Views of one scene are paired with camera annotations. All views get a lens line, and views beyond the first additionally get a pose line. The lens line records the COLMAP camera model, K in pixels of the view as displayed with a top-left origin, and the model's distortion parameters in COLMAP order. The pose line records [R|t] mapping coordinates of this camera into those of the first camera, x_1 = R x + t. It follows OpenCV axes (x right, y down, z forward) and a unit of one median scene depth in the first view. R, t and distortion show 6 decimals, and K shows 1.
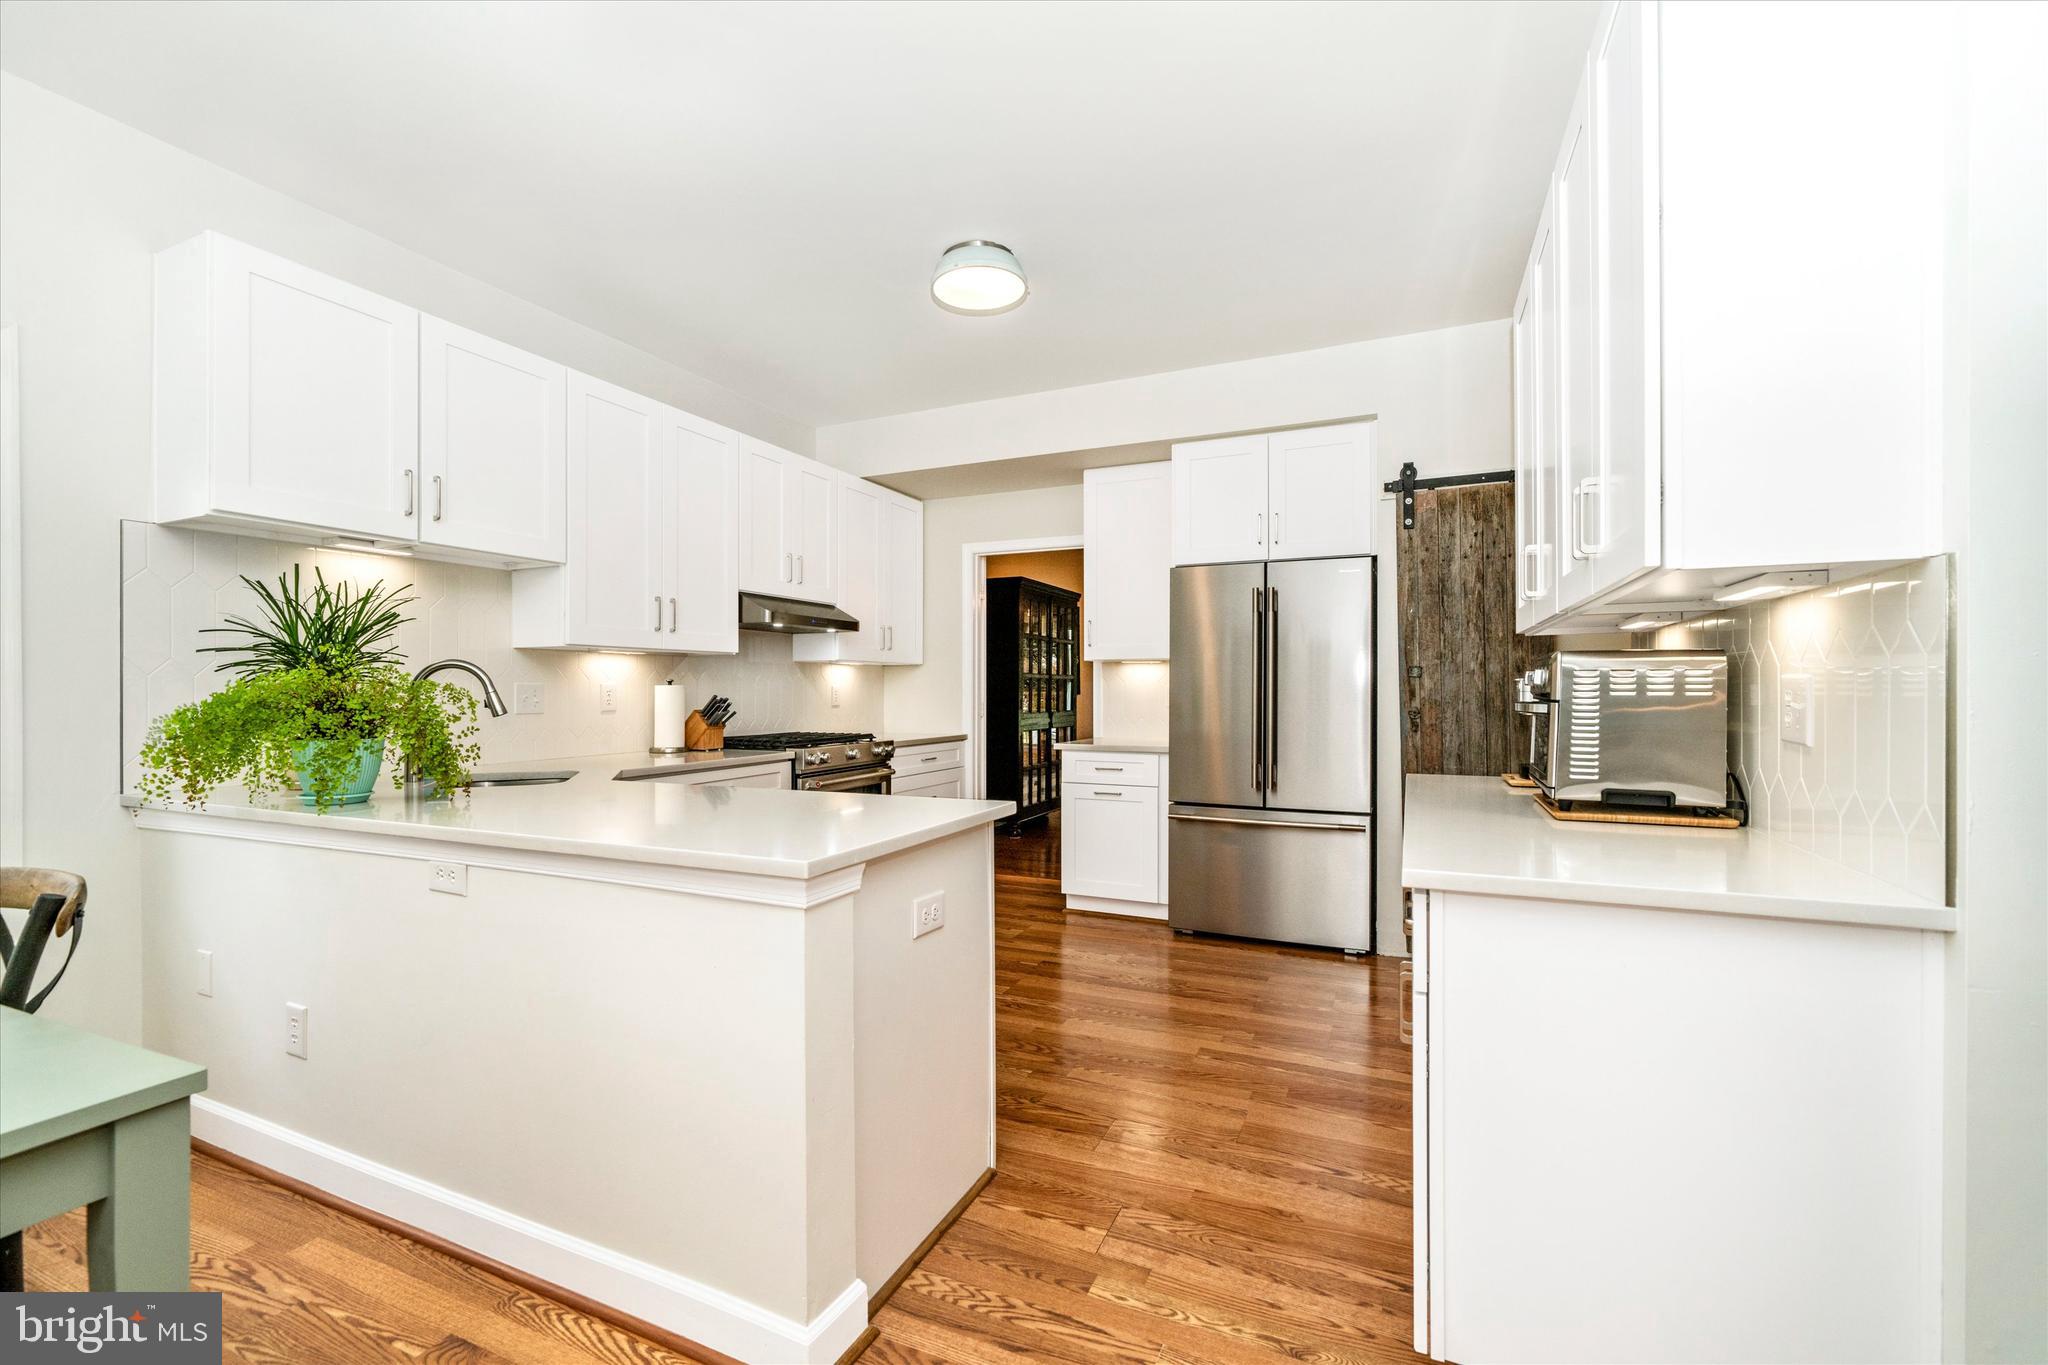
lens RADIAL K [[854.6, 0, 1023.6], [0, 854.6, 678.4], [0, 0, 1]] dist [-0.000048, -0.000010]
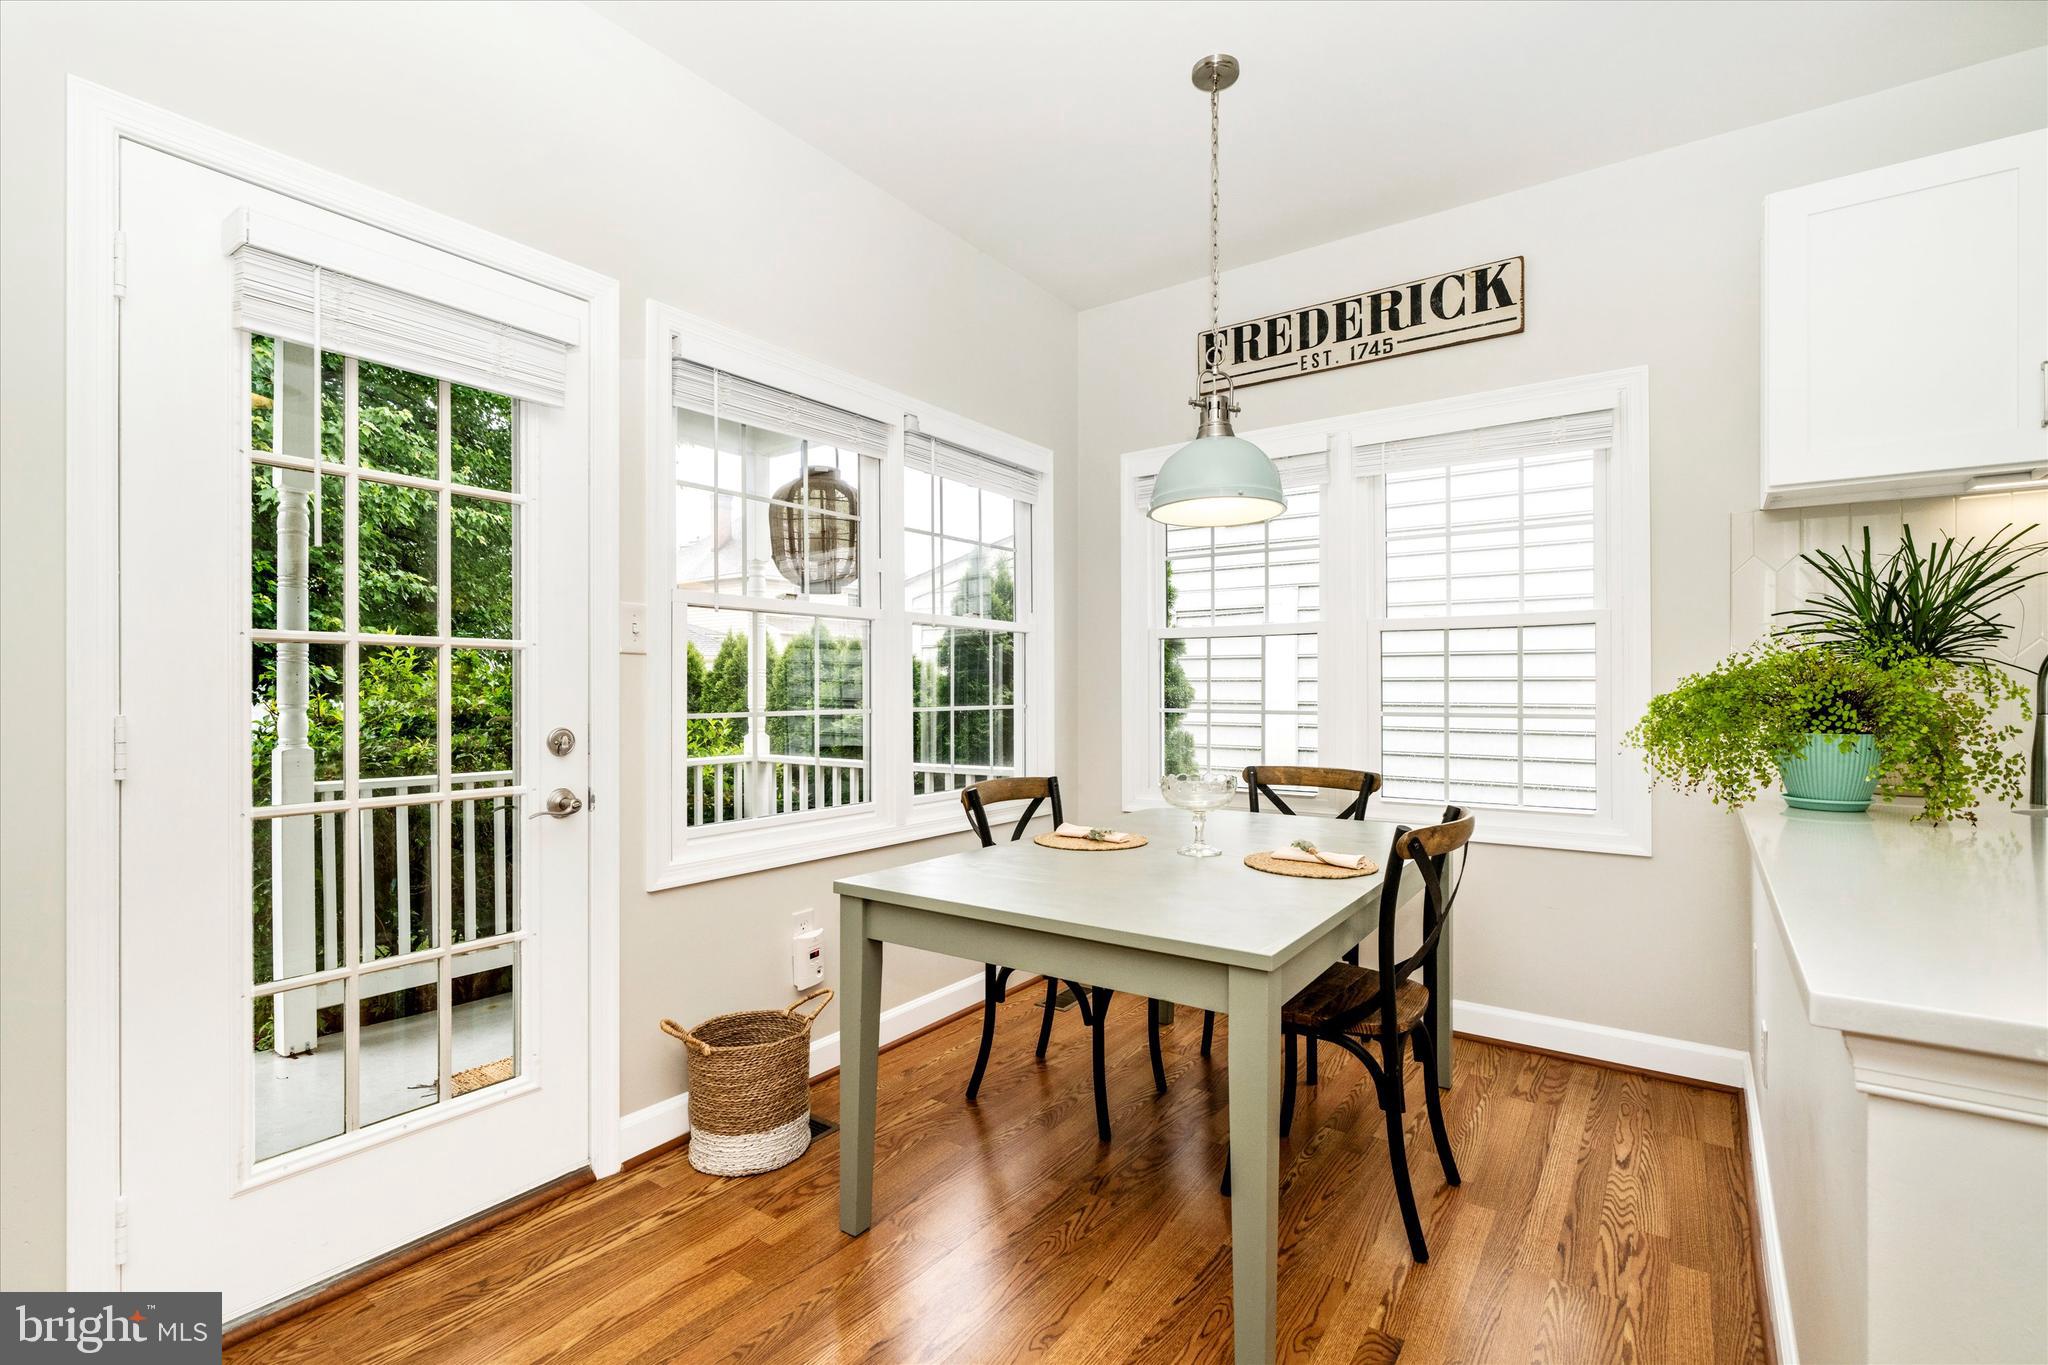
lens RADIAL K [[928.3, 0, 1013.9], [0, 928.3, 685.2], [0, 0, 1]] dist [-0.000014, -0.001074]
pose [[-0.200867, -0.000398, -0.979618, 0.138173], [0.015157, 0.999879, -0.003514, 0.008432], [0.979501, -0.015554, -0.200837, 0.227101]]
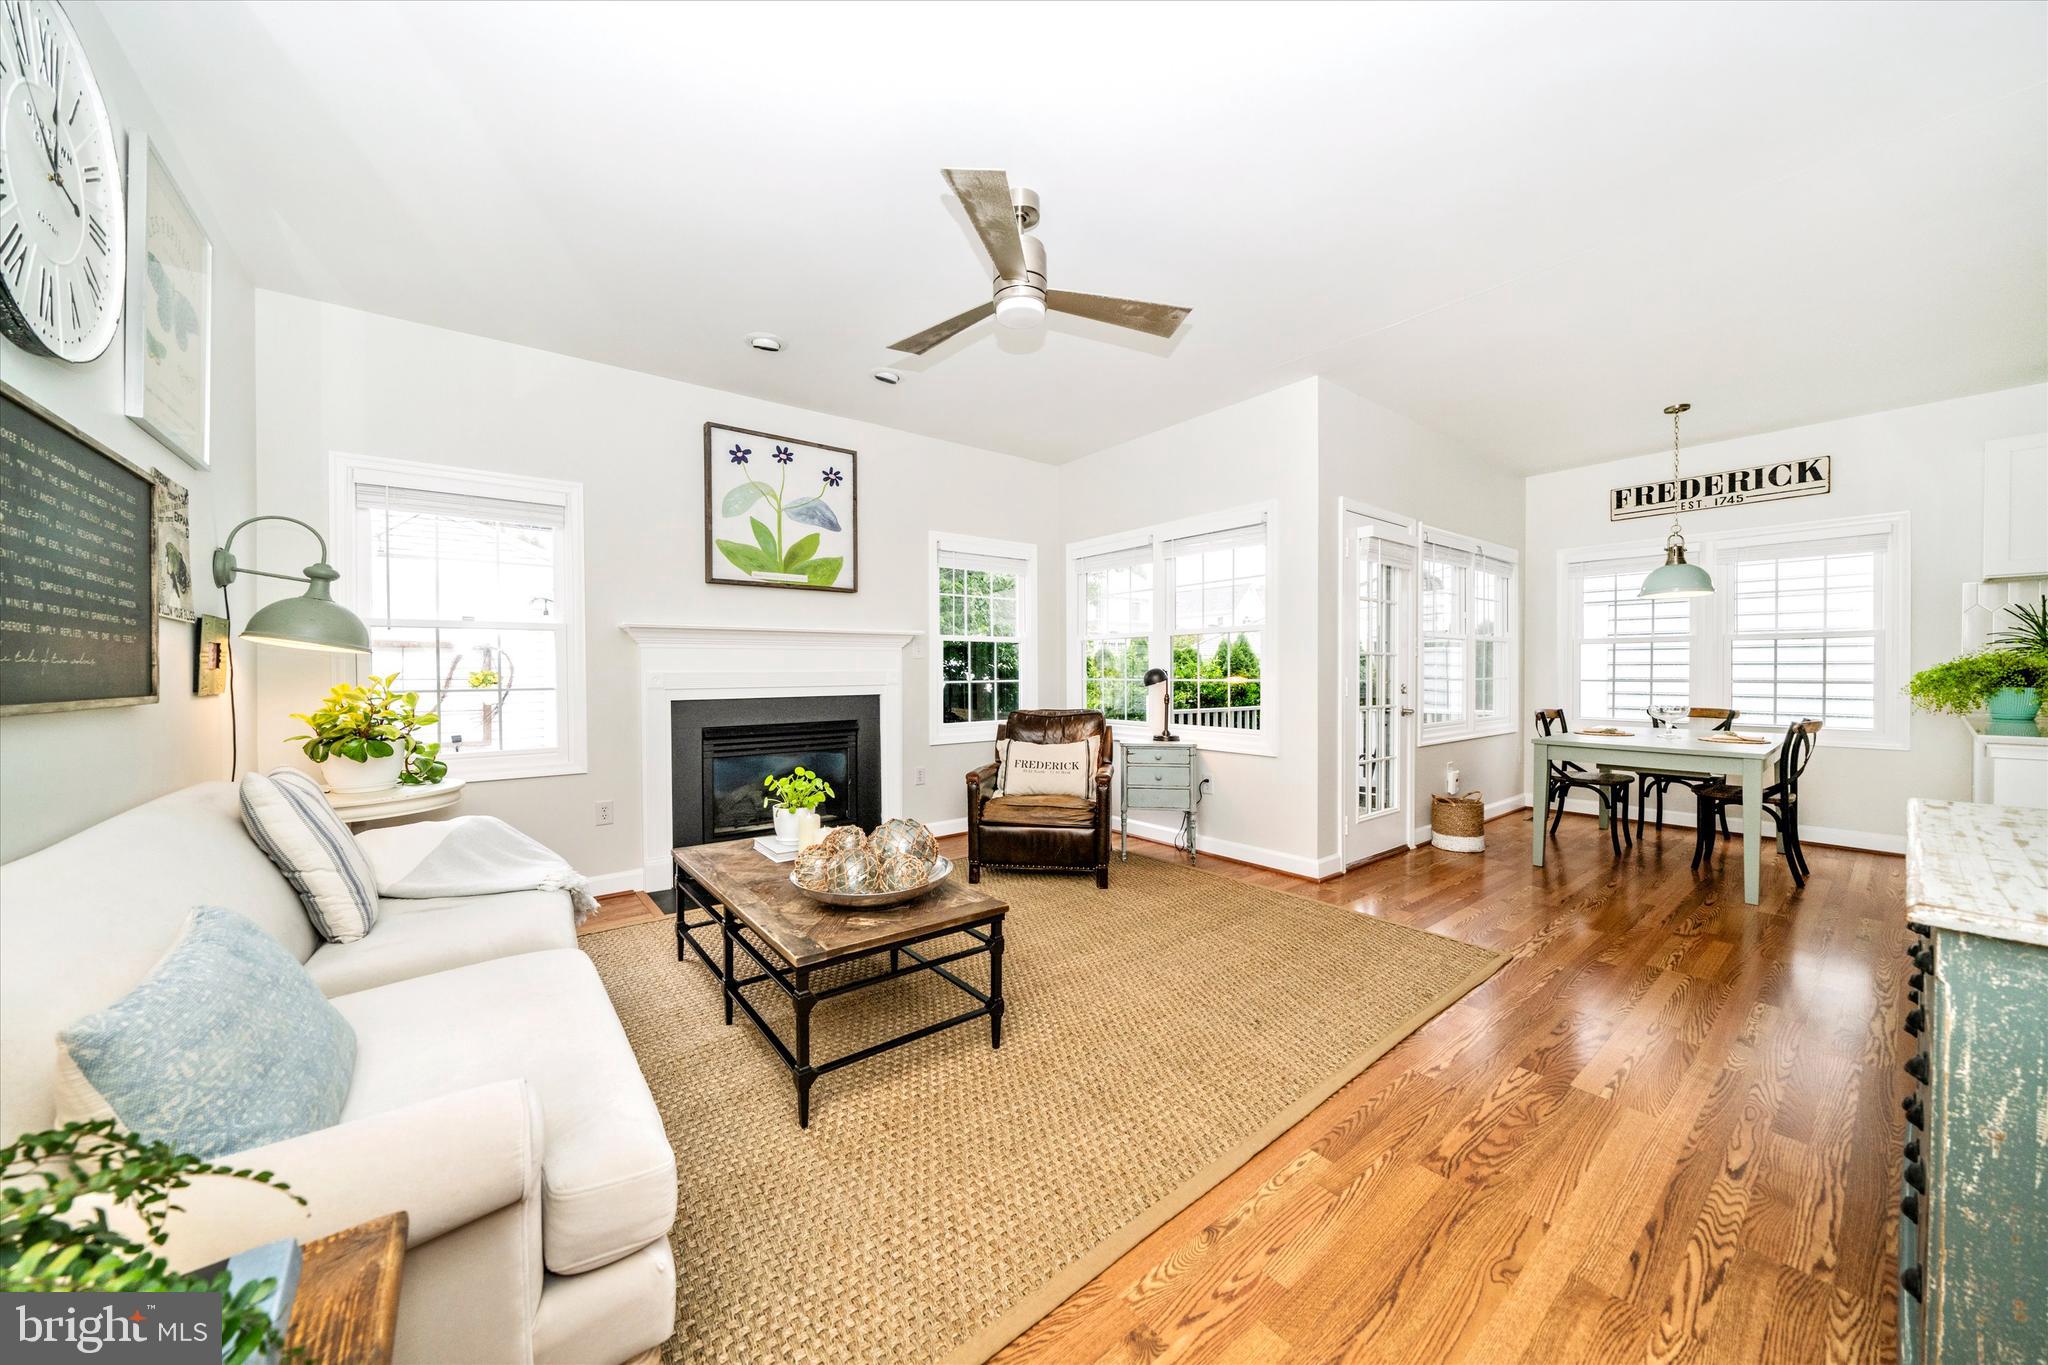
lens RADIAL K [[693.4, 0, 1037.1], [0, 693.4, 673.3], [0, 0, 1]] dist [-0.000370, -0.000145]
pose [[-0.462235, 0.011413, -0.886684, 0.960171], [0.018140, 0.999830, 0.003412, -0.005030], [0.886572, -0.014507, -0.462363, -0.159892]]
